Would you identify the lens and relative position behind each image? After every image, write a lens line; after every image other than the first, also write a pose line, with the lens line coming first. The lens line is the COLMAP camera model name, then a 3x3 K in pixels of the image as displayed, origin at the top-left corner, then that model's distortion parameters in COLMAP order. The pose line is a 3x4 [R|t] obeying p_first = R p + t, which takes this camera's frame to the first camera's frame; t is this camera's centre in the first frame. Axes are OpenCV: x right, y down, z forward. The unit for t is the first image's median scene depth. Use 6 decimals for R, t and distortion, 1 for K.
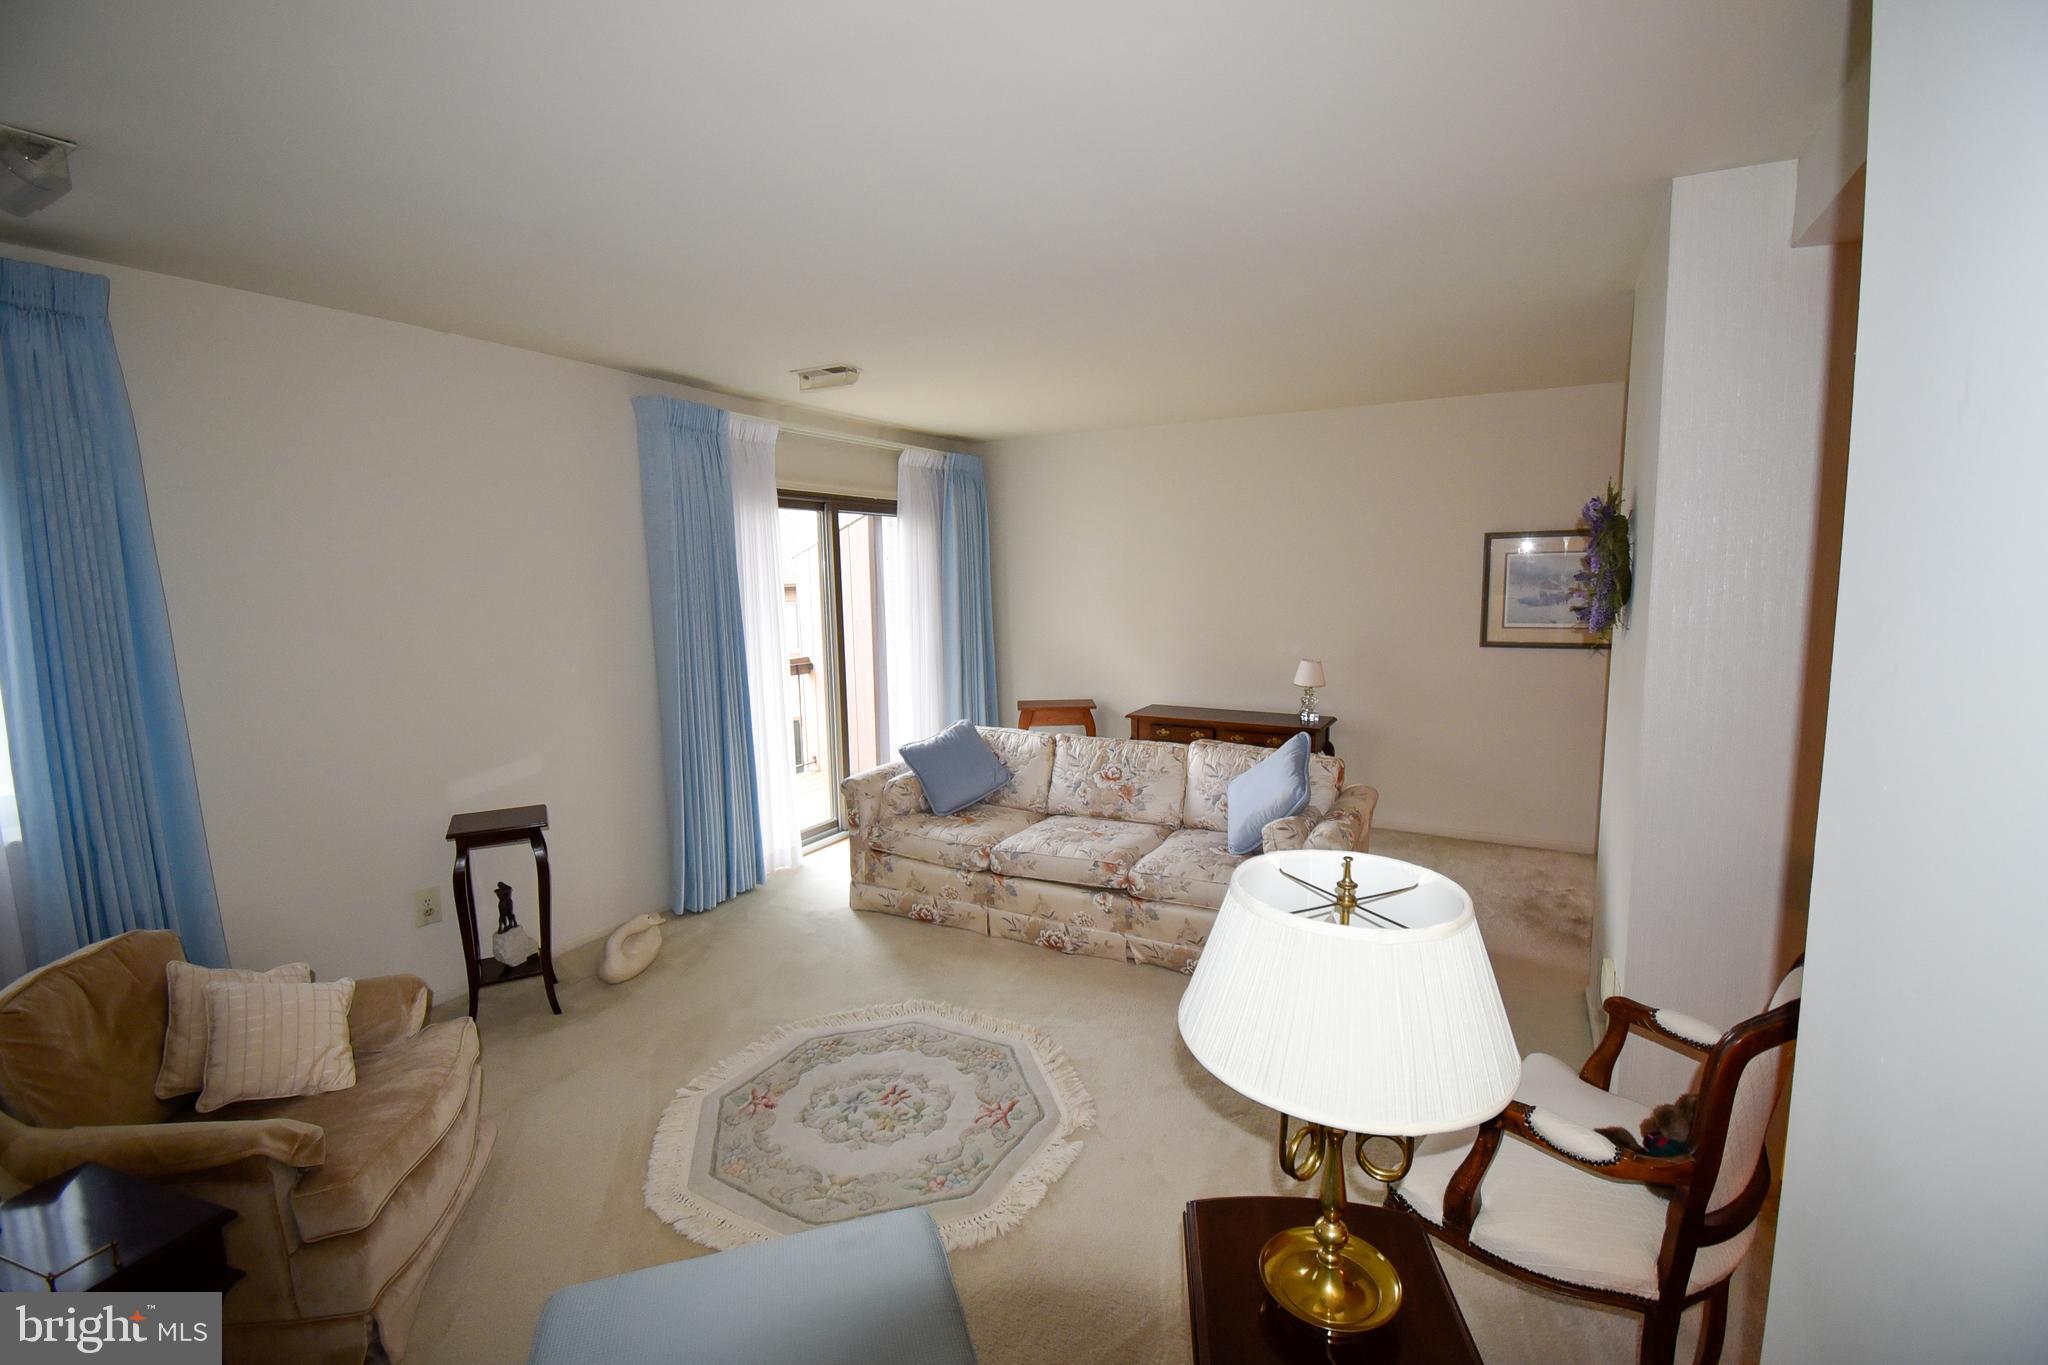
lens RADIAL K [[914.8, 0, 1036.4], [0, 914.8, 691.3], [0, 0, 1]] dist [0.003196, -0.000333]
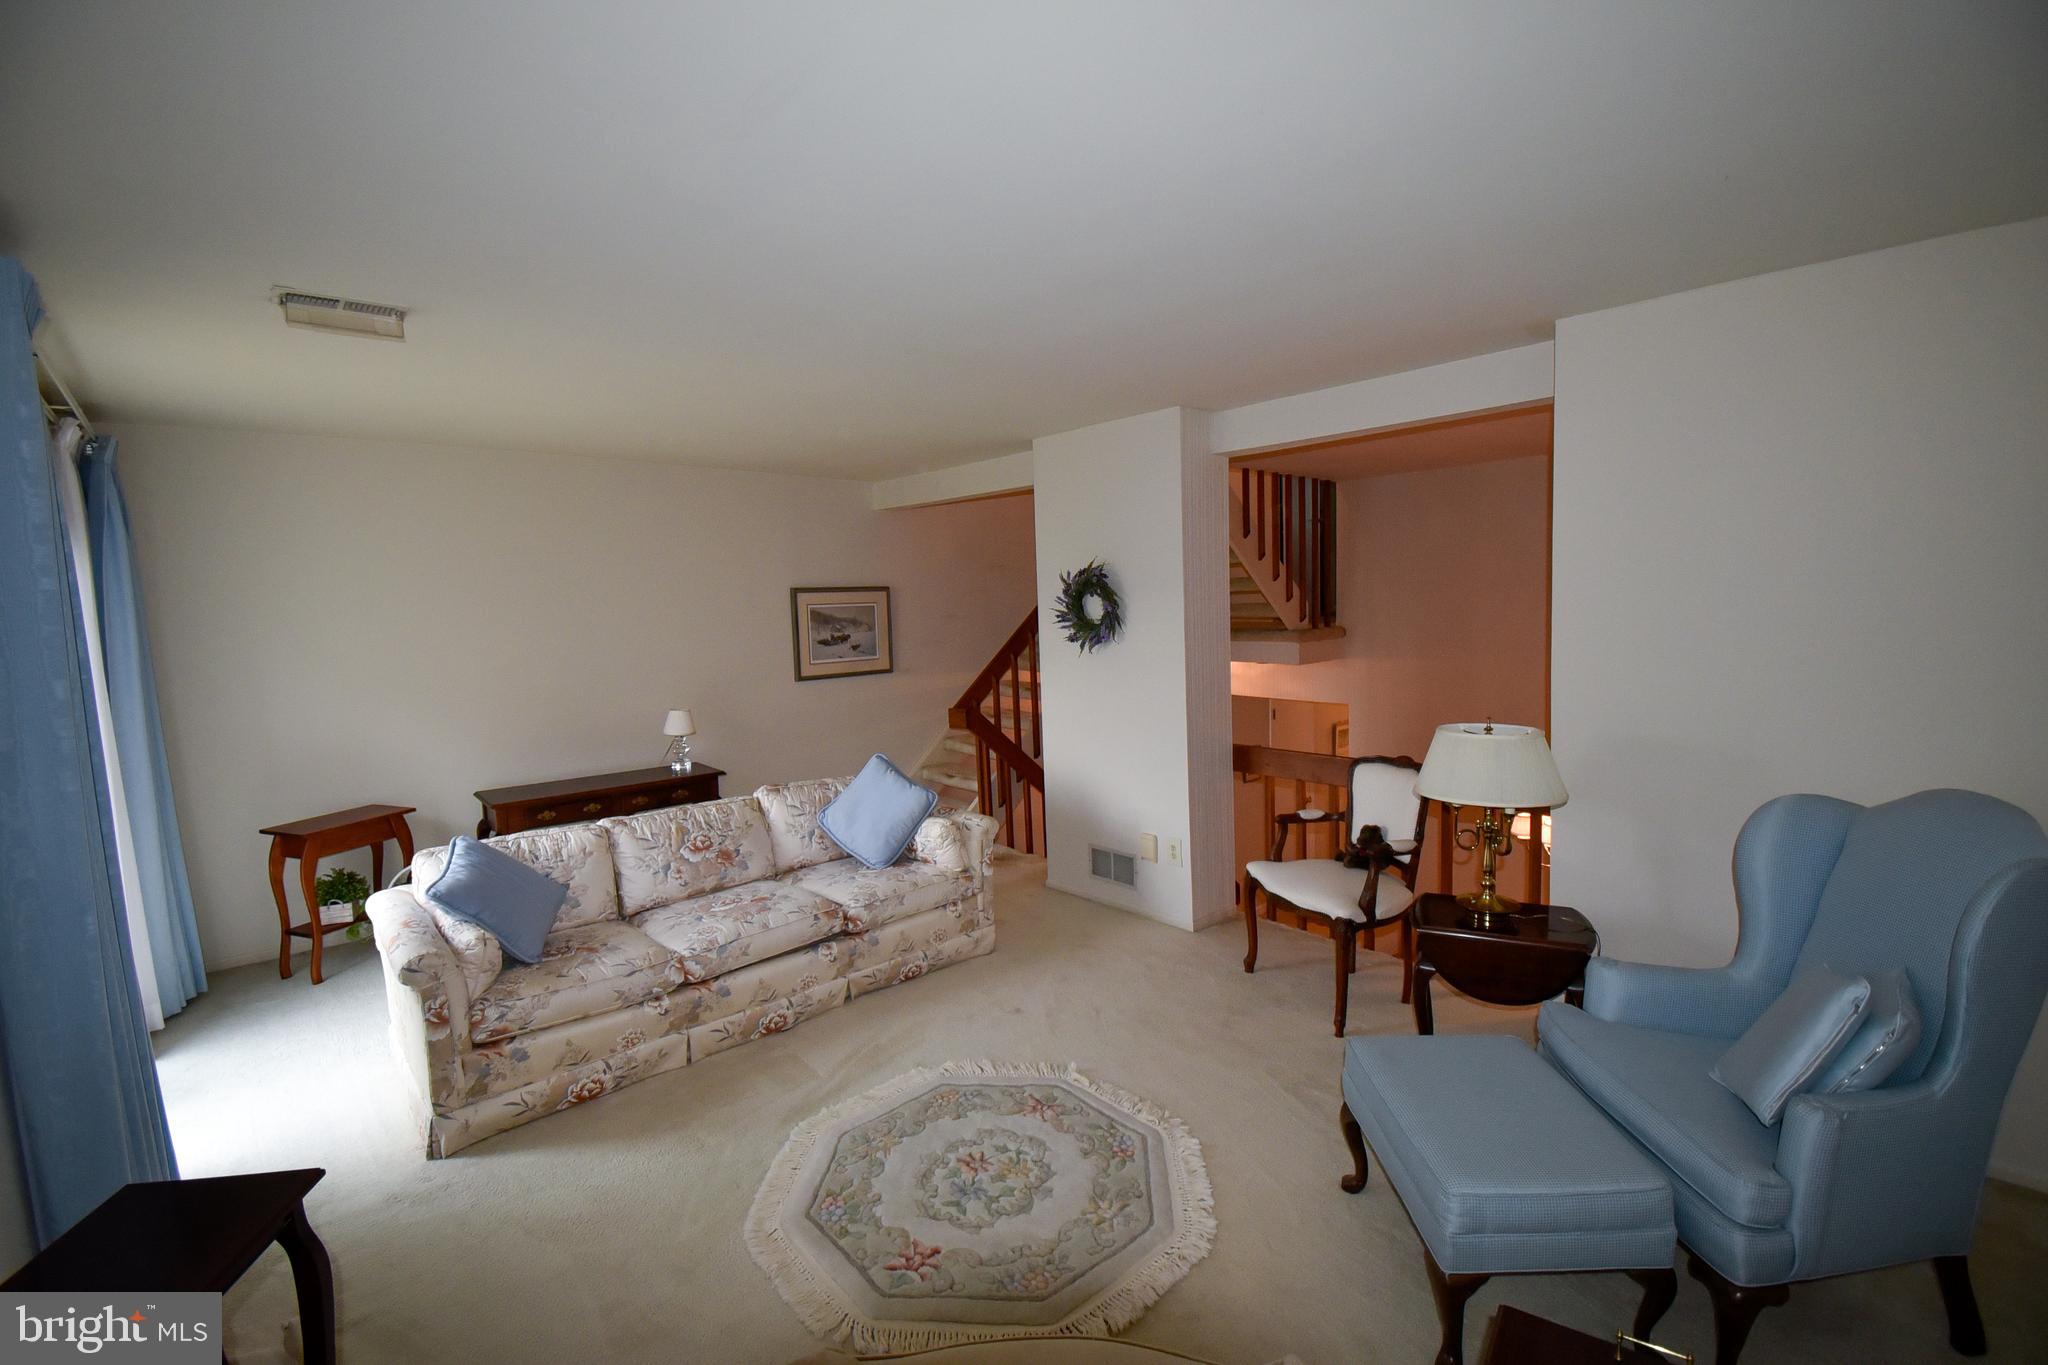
lens RADIAL K [[914.8, 0, 1037.0], [0, 914.8, 685.8], [0, 0, 1]] dist [0.003196, -0.000333]
pose [[0.316937, -0.083715, 0.944745, -0.669620], [0.151271, 0.987808, 0.036784, -0.048119], [-0.936306, 0.131254, 0.325736, 0.383093]]
